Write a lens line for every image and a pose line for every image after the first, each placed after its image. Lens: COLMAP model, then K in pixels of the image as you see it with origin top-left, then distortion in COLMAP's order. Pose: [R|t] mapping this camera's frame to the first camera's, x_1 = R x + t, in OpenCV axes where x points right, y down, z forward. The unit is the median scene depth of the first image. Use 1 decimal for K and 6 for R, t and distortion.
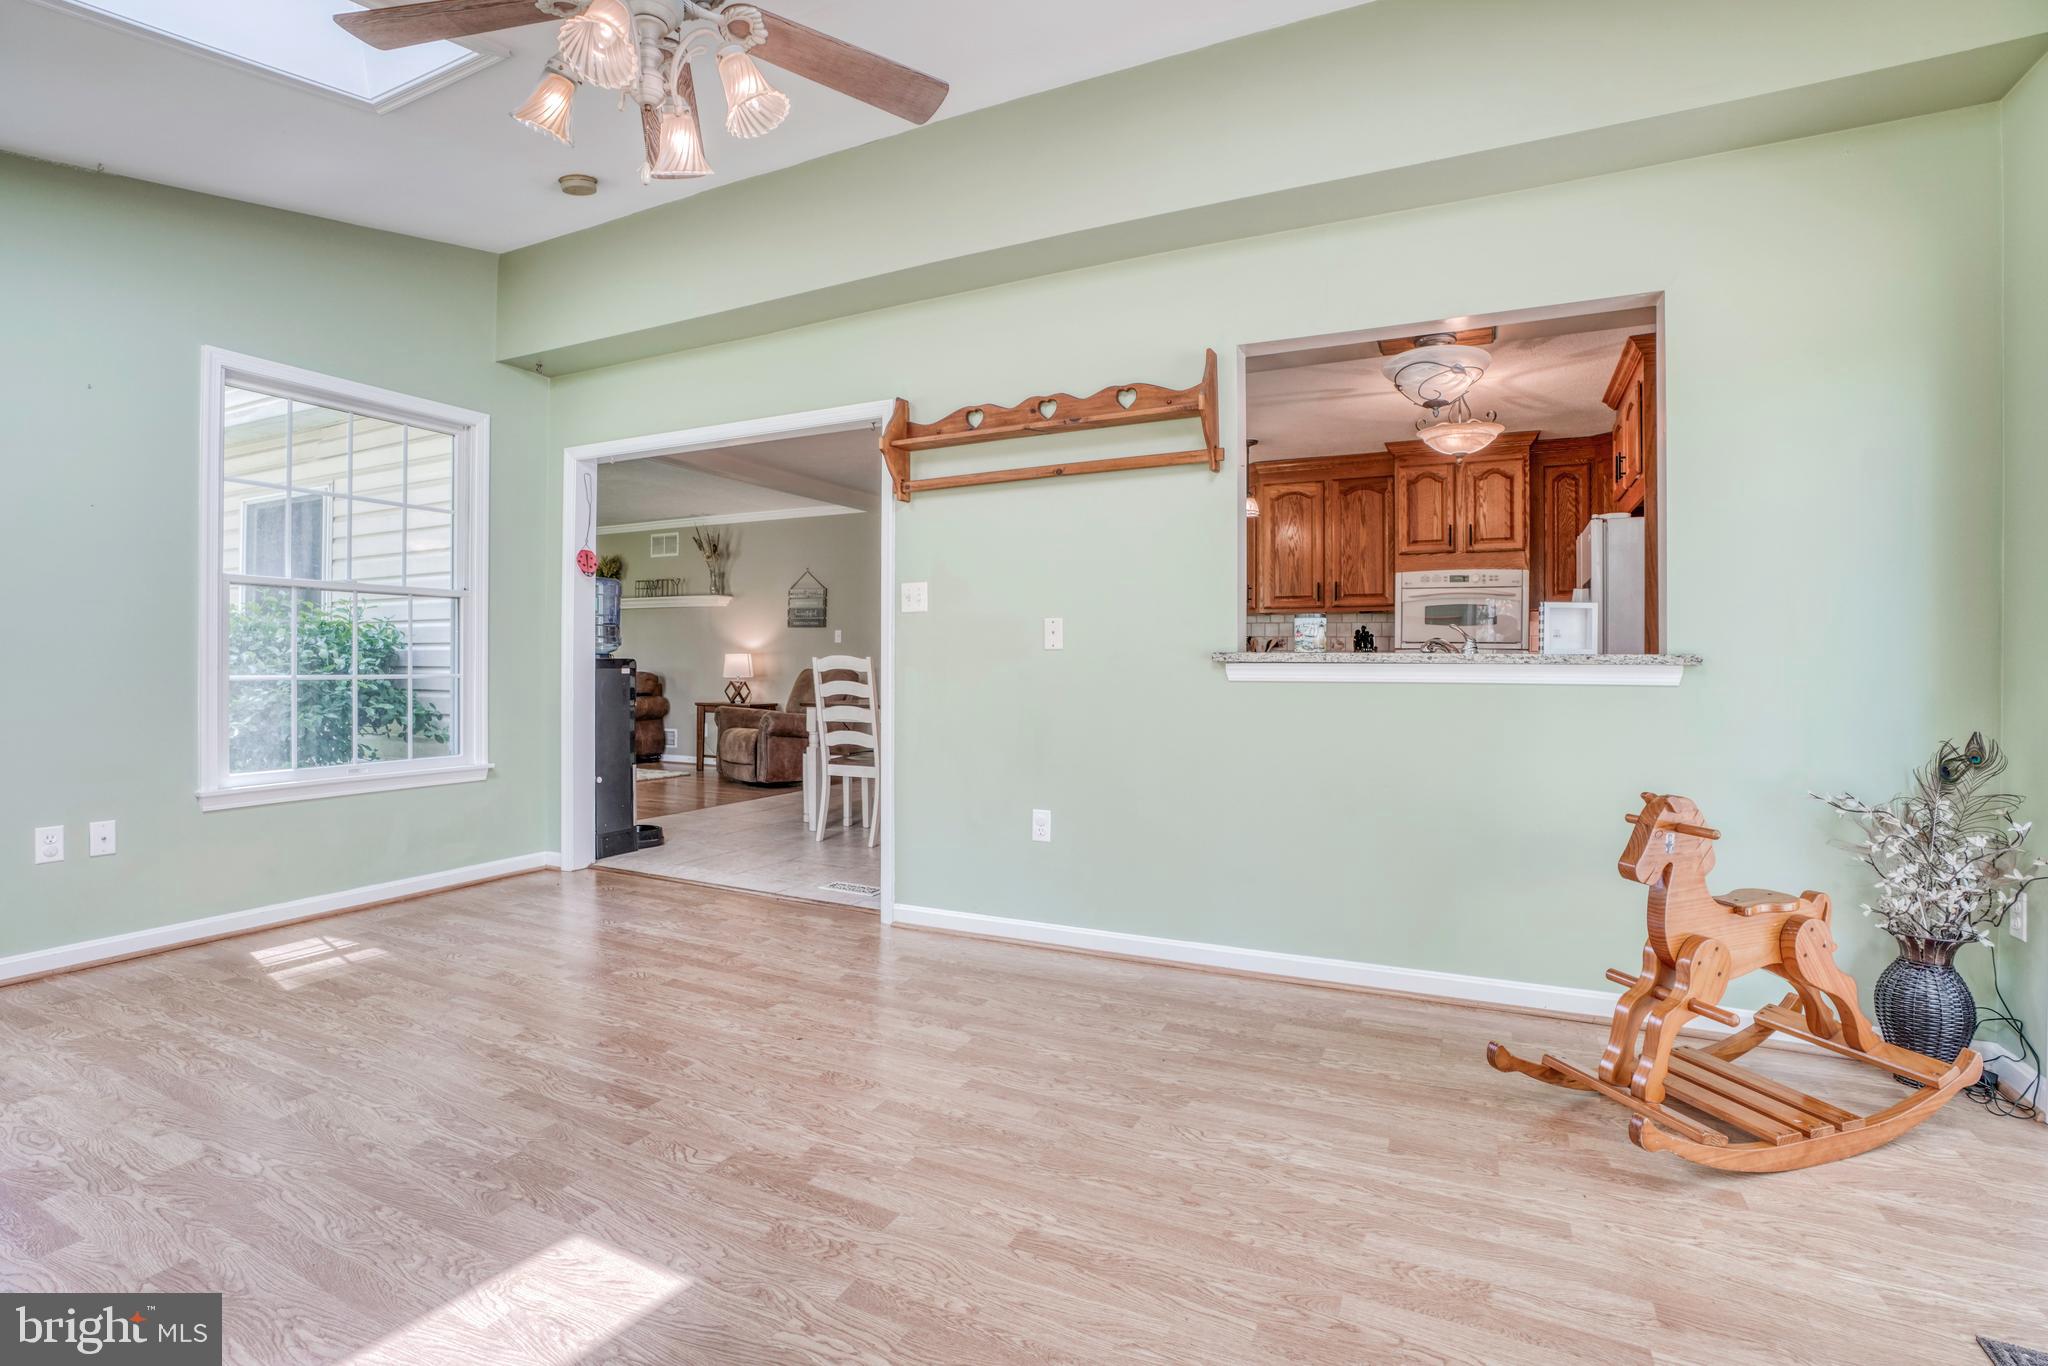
lens RADIAL K [[951.2, 0, 1020.6], [0, 951.2, 664.7], [0, 0, 1]] dist [-0.046753, 0.004747]
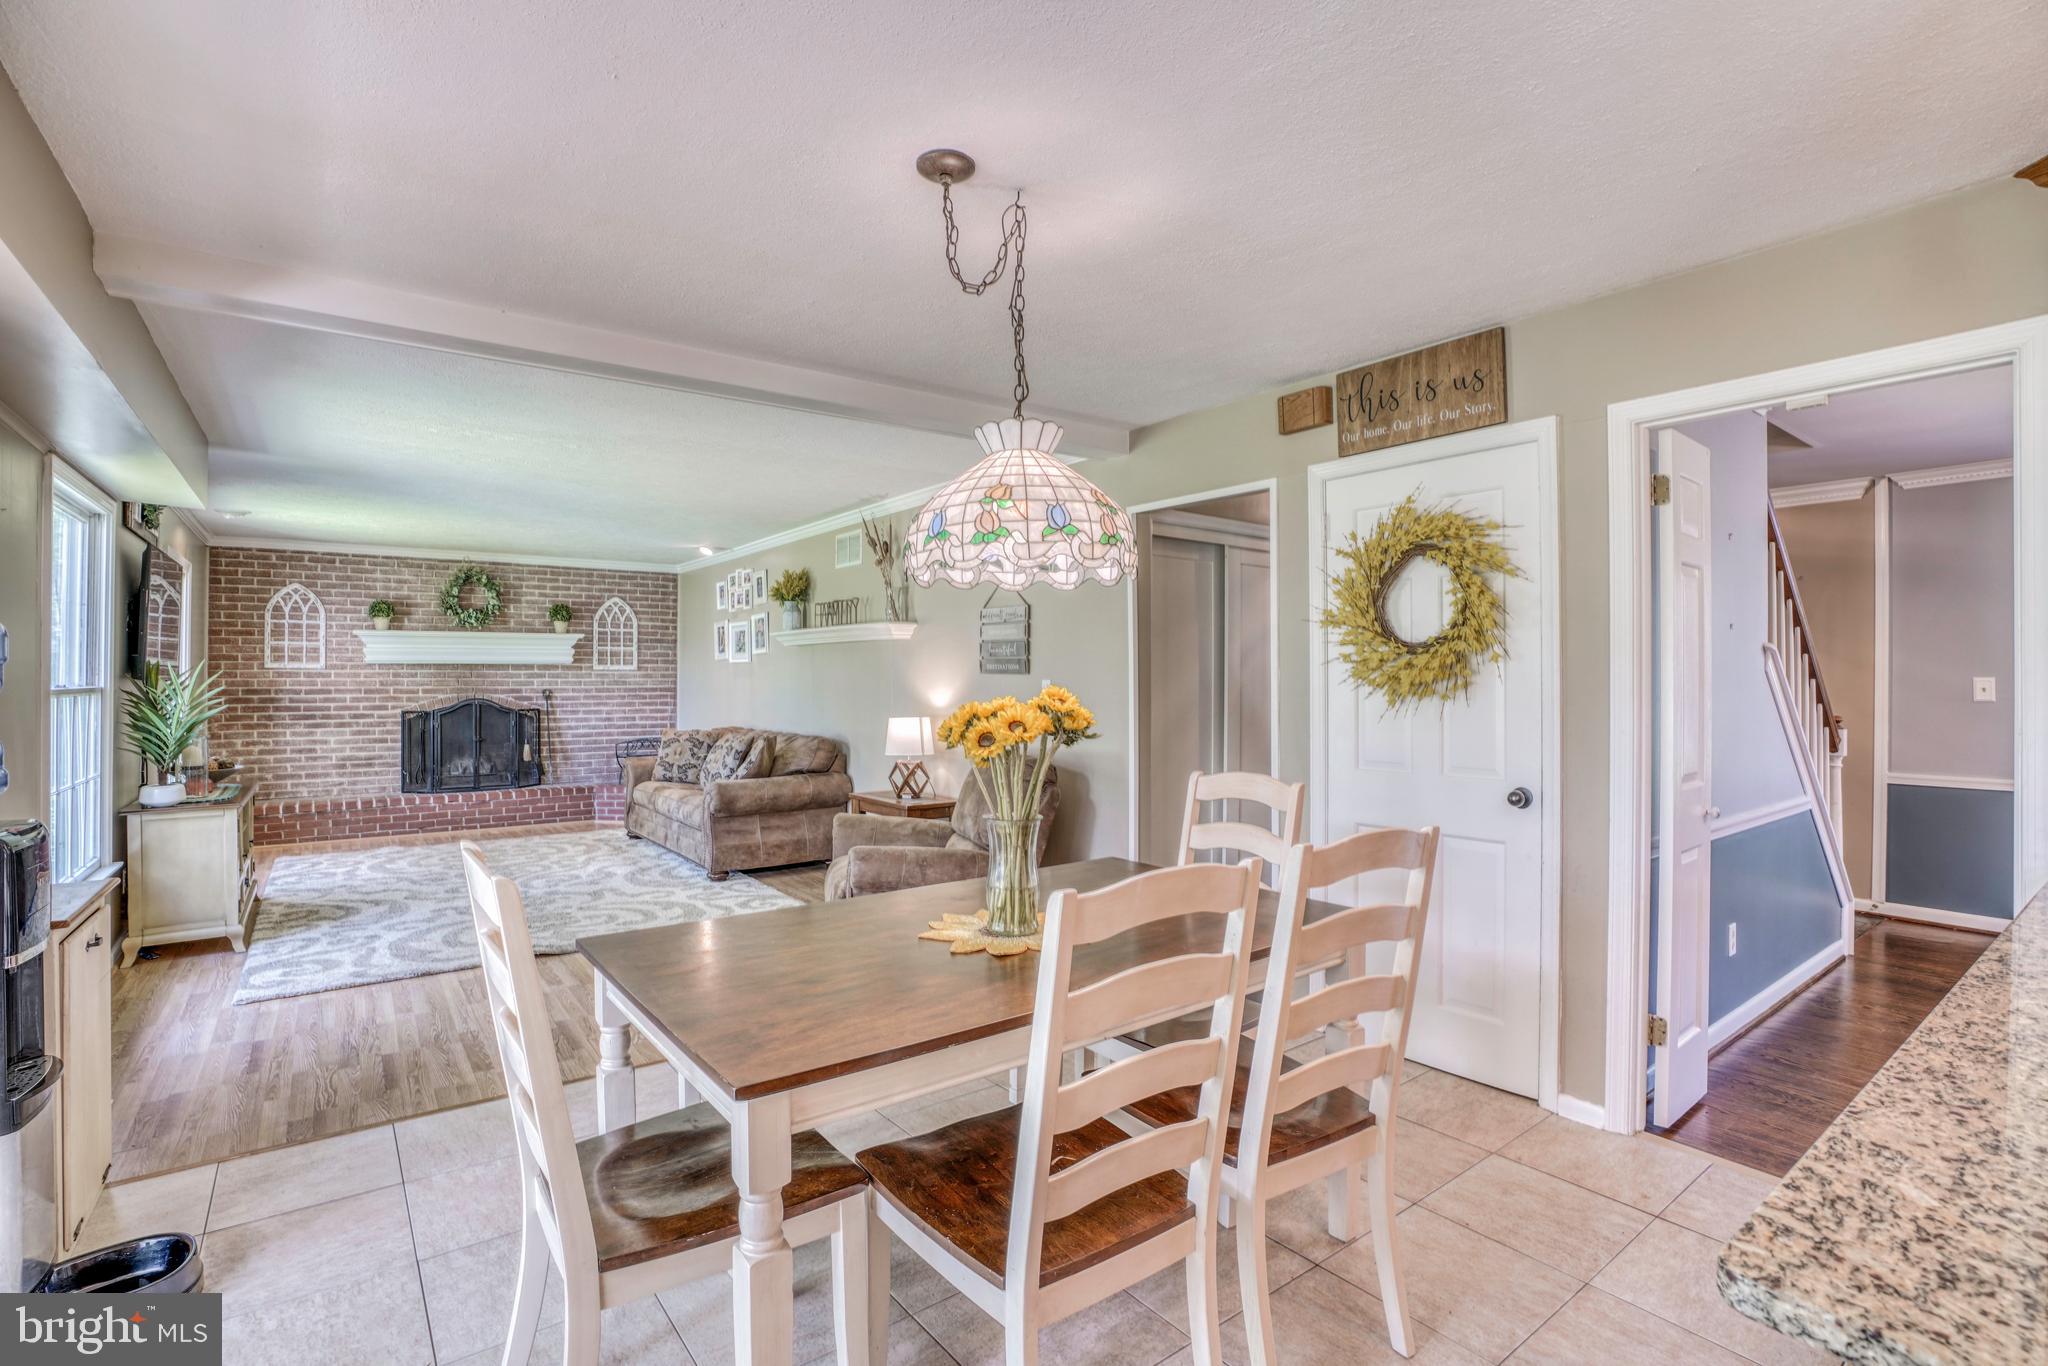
lens RADIAL K [[951.2, 0, 1033.8], [0, 951.2, 681.5], [0, 0, 1]] dist [-0.046753, 0.004747]
pose [[0.895615, 0.000904, -0.444830, 0.072216], [-0.003913, 0.999975, -0.005846, -0.046166], [0.444813, 0.006977, 0.895596, 0.723495]]
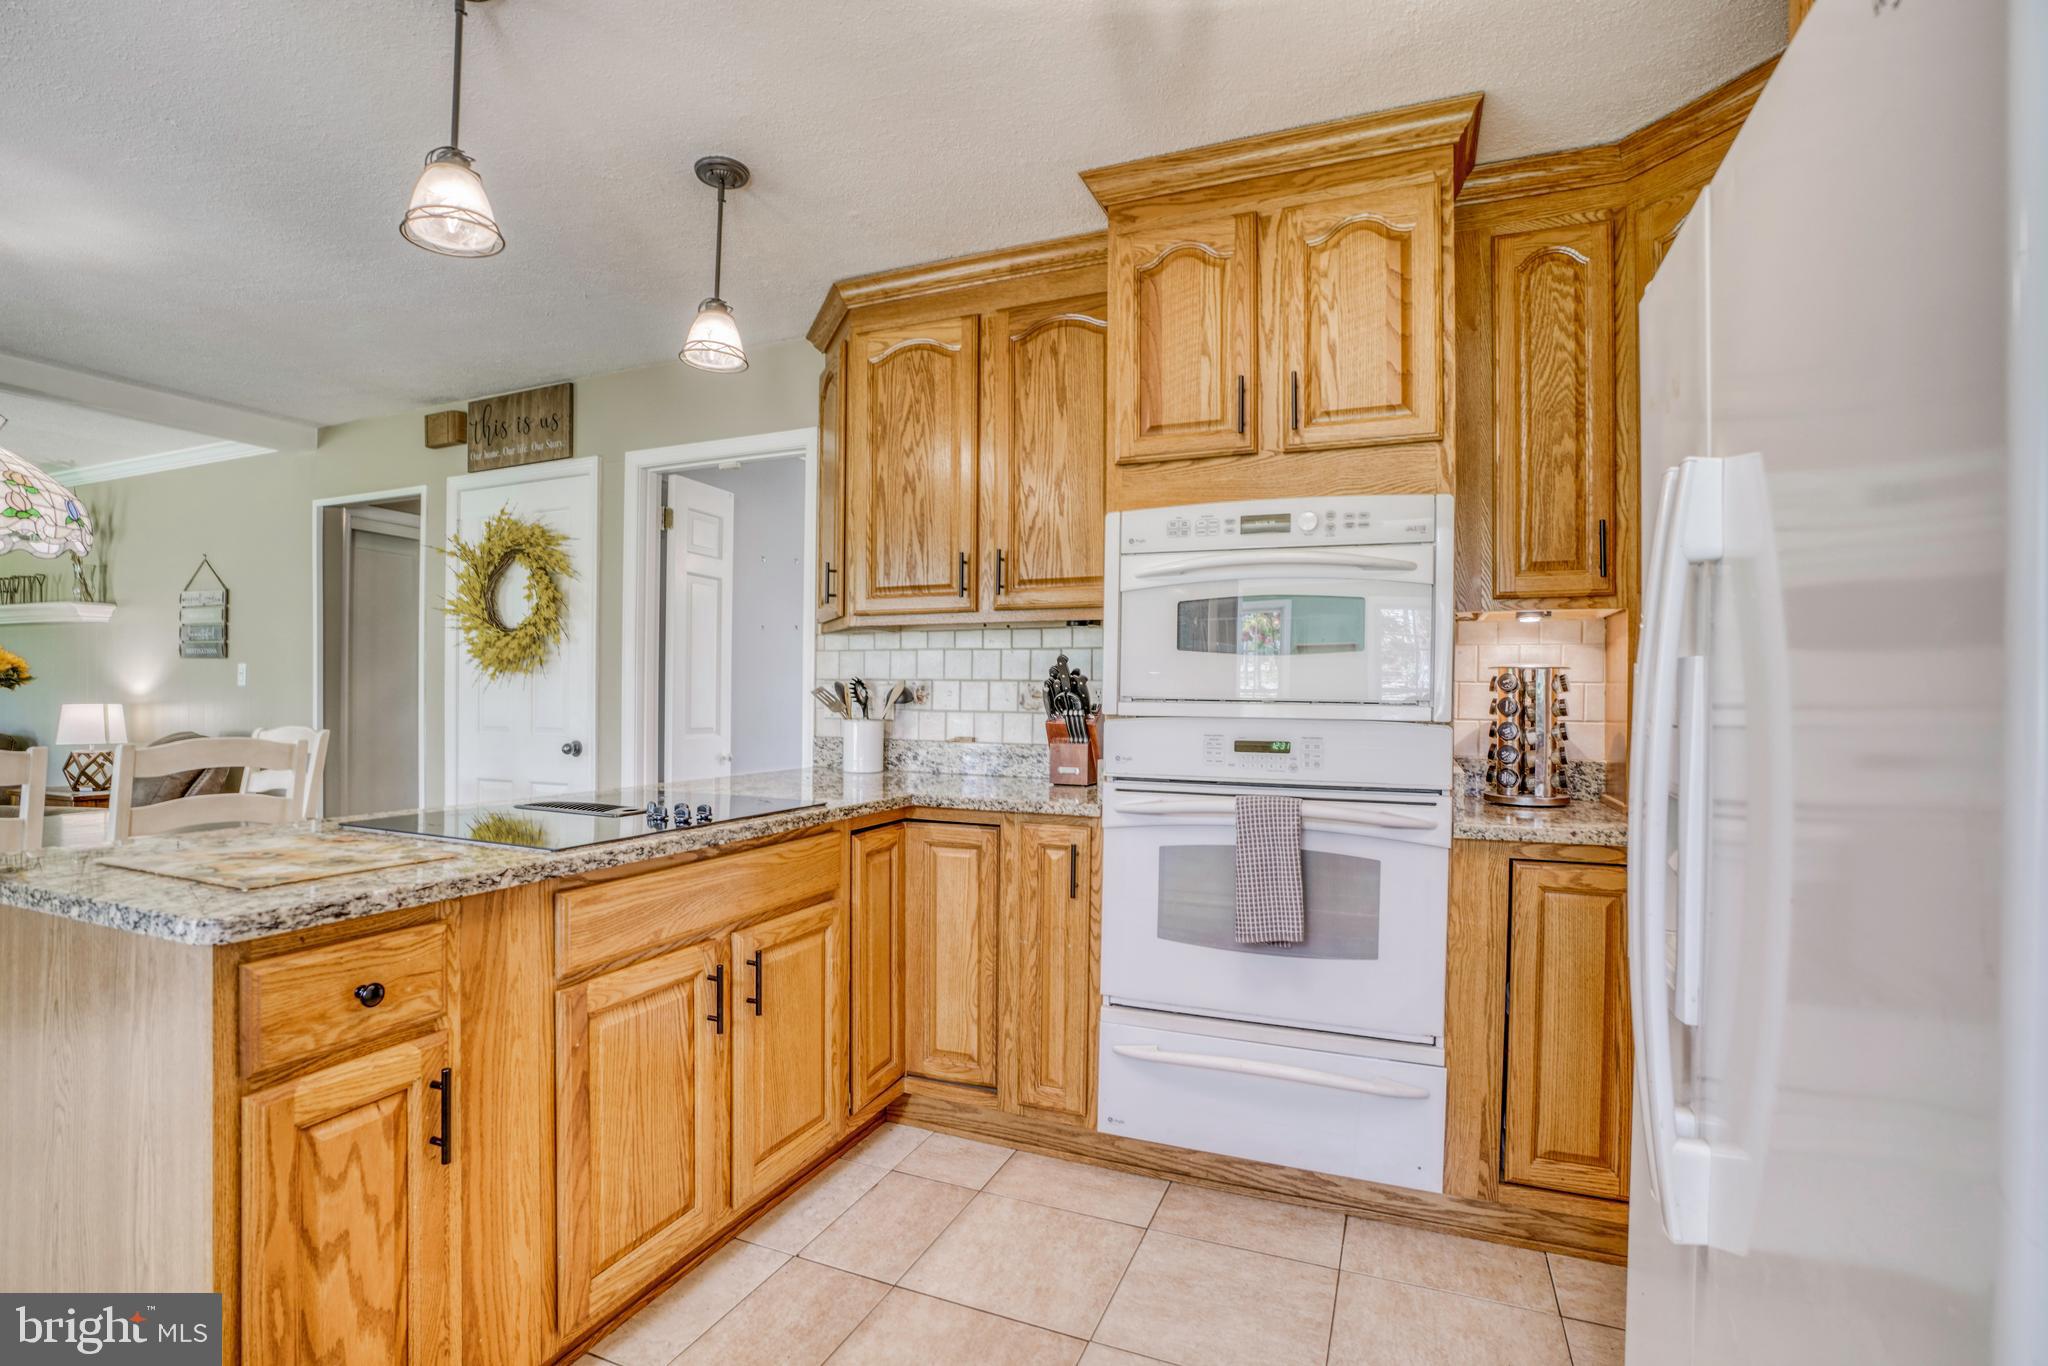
lens RADIAL K [[951.2, 0, 1013.1], [0, 951.2, 698.4], [0, 0, 1]] dist [-0.046753, 0.004747]
pose [[0.998324, 0.007845, 0.057343, 0.338876], [-0.007275, 0.999922, -0.010138, -0.019178], [-0.057418, 0.009704, 0.998303, 0.624634]]
